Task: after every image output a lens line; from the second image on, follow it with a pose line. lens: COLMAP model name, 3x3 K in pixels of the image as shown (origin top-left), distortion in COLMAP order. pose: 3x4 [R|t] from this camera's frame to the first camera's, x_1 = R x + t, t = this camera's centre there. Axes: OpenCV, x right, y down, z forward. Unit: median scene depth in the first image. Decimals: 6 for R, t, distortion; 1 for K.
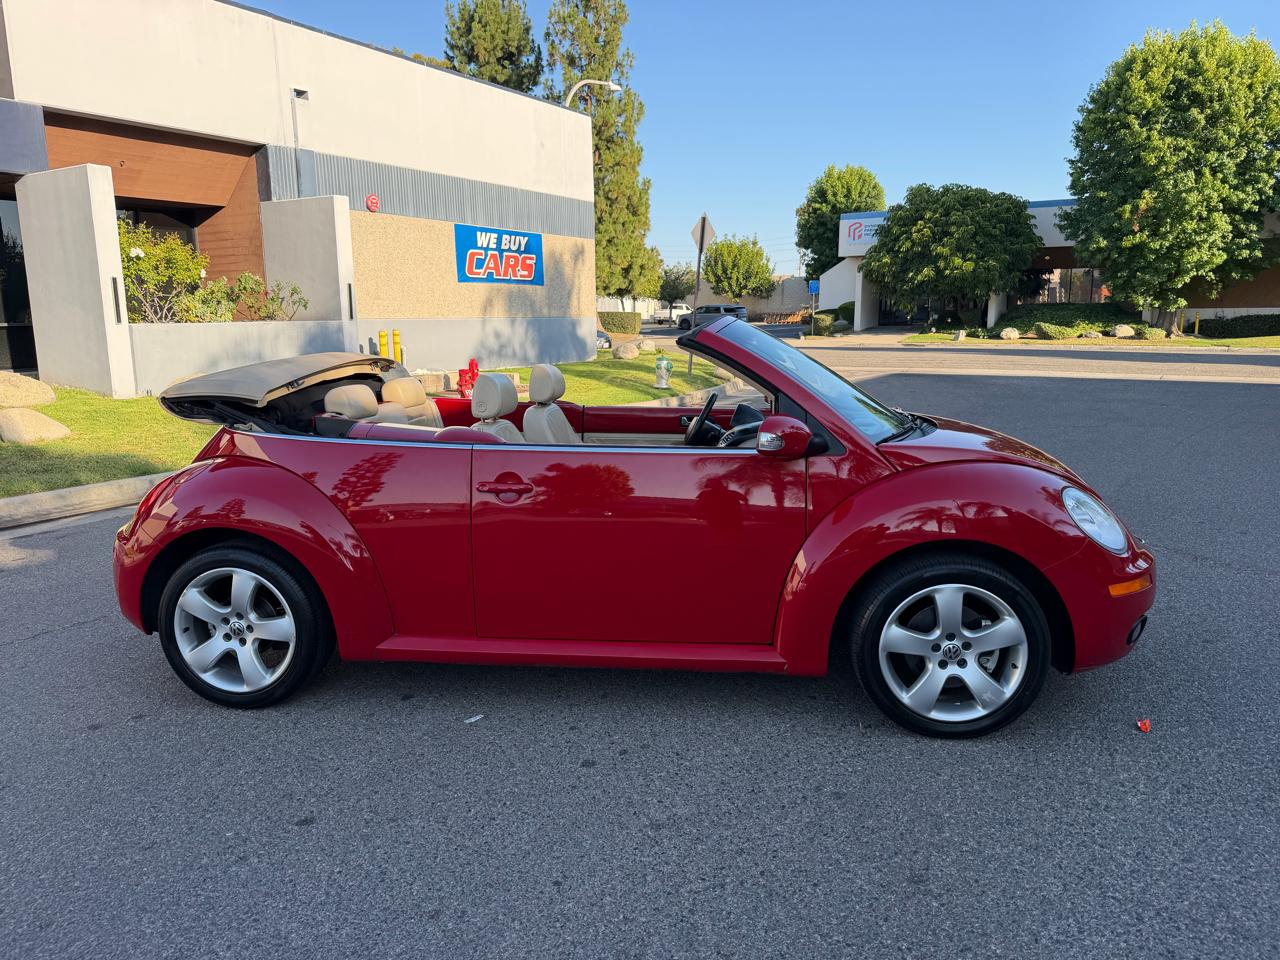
lens RADIAL K [[901.0, 0, 645.2], [0, 901.0, 474.7], [0, 0, 1]] dist [0.014530, -0.028040]
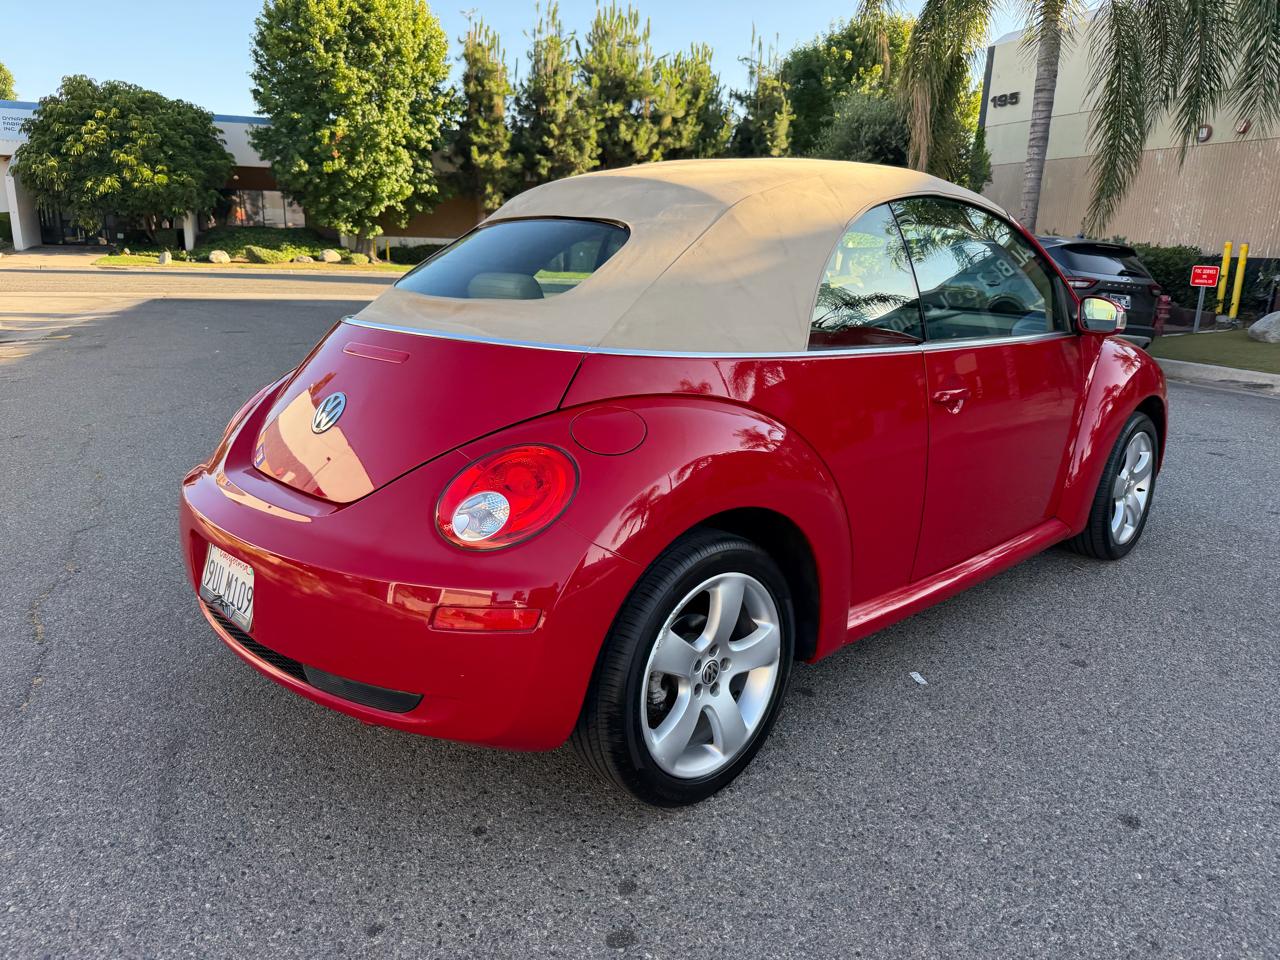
lens RADIAL K [[901.0, 0, 652.9], [0, 901.0, 490.9], [0, 0, 1]] dist [0.014530, -0.028040]
pose [[0.625203, -0.177520, 0.760005, -0.145980], [0.104847, 0.984065, 0.143605, -0.006941], [-0.773388, -0.010098, 0.633853, 0.101795]]
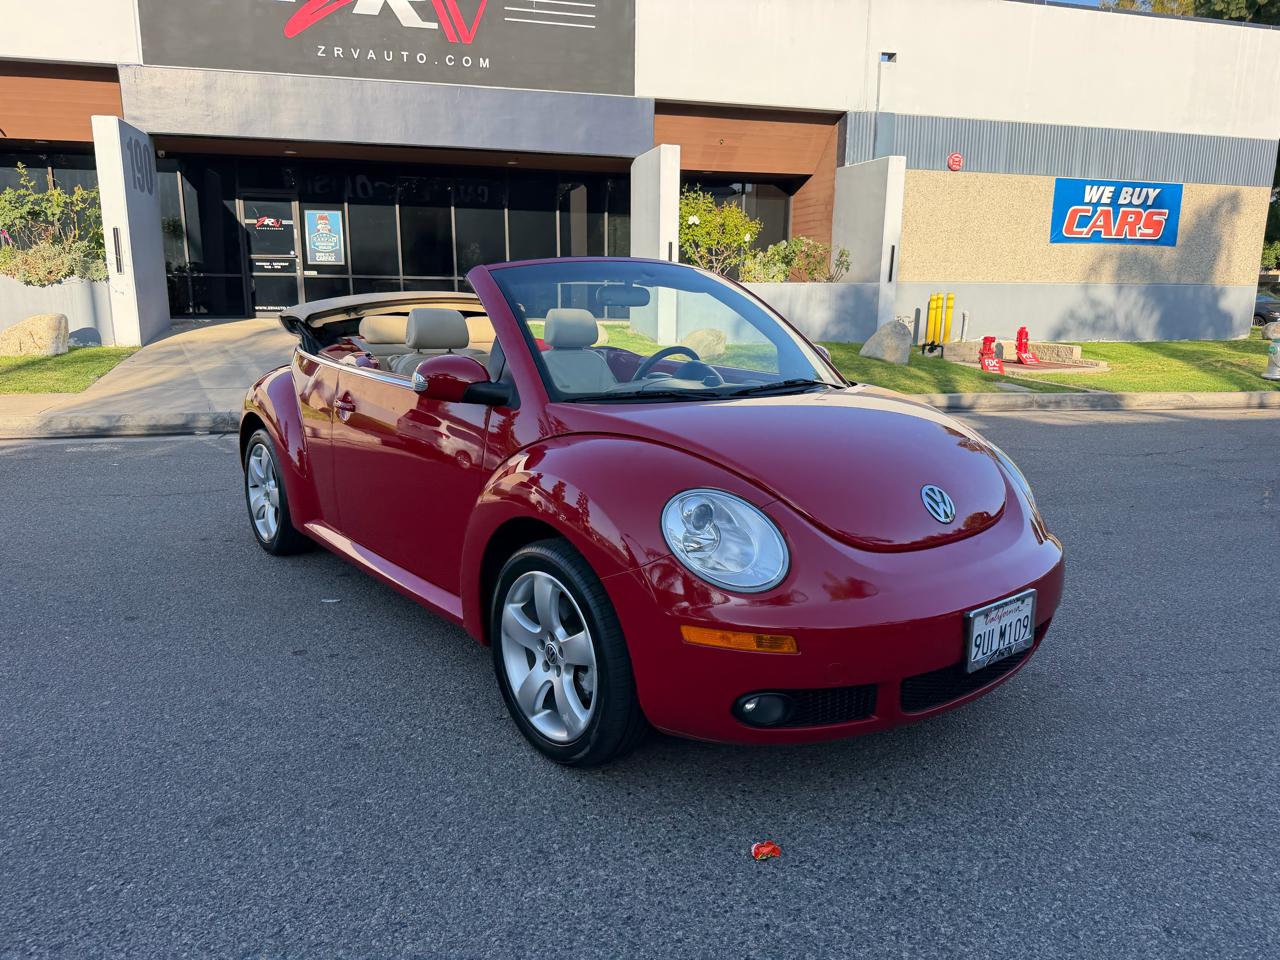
lens RADIAL K [[901.0, 0, 644.8], [0, 901.0, 471.4], [0, 0, 1]] dist [0.014530, -0.028040]
pose [[0.724715, 0.159331, -0.670374, 0.132794], [-0.138897, 0.986707, 0.084359, -0.007556], [0.674904, 0.031977, 0.737212, 0.062378]]
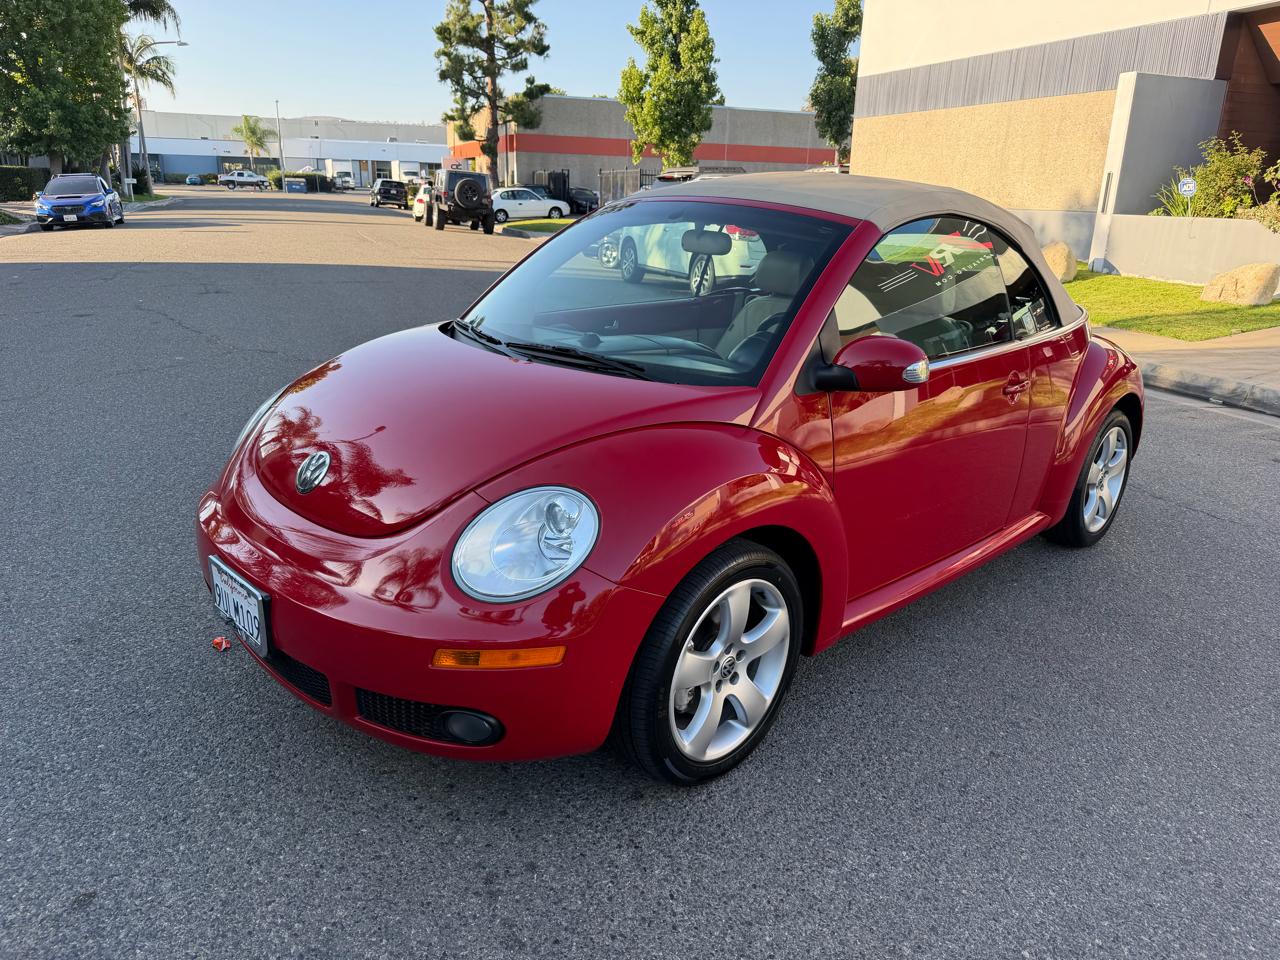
lens RADIAL K [[901.0, 0, 651.5], [0, 901.0, 482.2], [0, 0, 1]] dist [0.014530, -0.028040]
pose [[-0.608433, 0.233173, -0.758577, 0.139647], [-0.160906, 0.899764, 0.405629, -0.047057], [0.777122, 0.368857, -0.509927, 0.258218]]
